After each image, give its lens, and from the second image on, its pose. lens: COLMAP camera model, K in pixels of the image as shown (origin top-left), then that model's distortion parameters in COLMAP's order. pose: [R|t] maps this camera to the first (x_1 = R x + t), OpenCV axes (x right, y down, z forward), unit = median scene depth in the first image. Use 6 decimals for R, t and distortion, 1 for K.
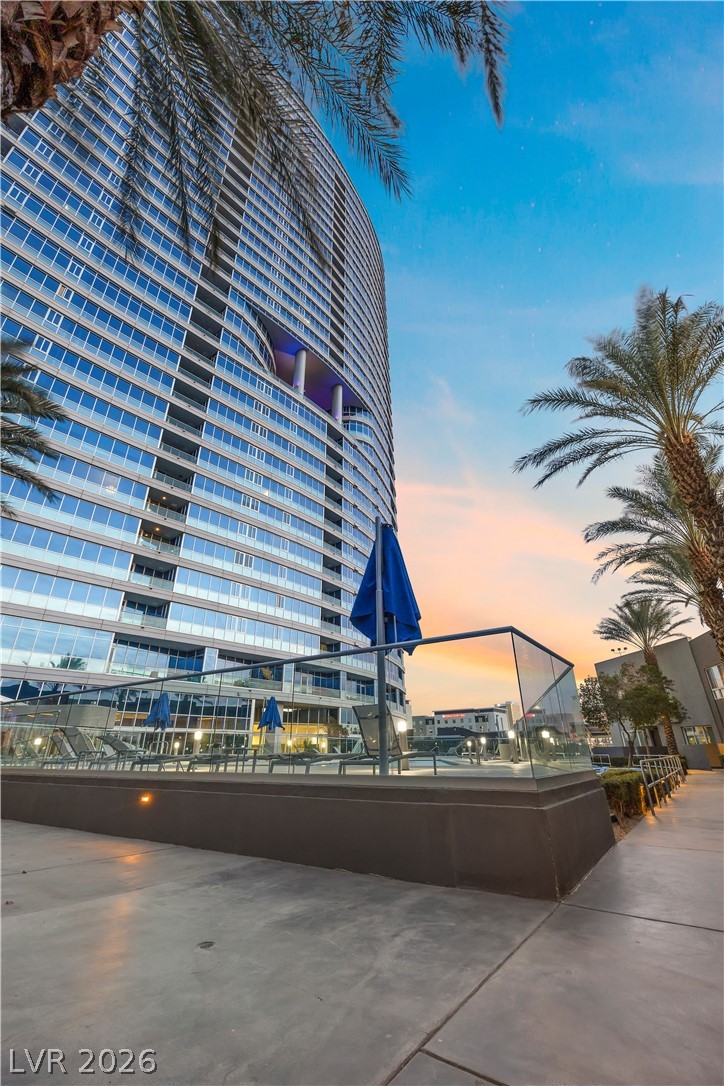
lens RADIAL K [[437.4, 0, 364.0], [0, 437.4, 549.6], [0, 0, 1]] dist [-0.007193, 0.000470]
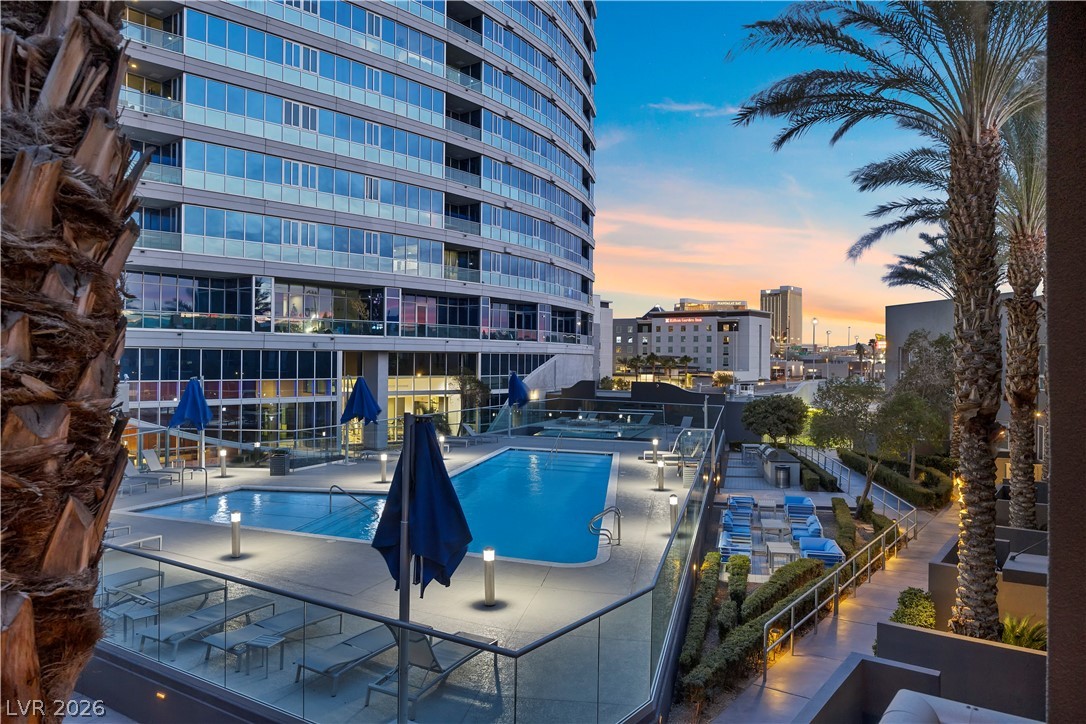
lens RADIAL K [[767.4, 0, 543.0], [0, 767.4, 362.0], [0, 0, 1]] dist [-0.009502, 0.003157]
pose [[0.999799, 0.020016, -0.000912, 0.044607], [-0.017706, 0.903933, 0.427308, -0.121144], [0.009377, -0.427206, 0.904105, -0.019719]]
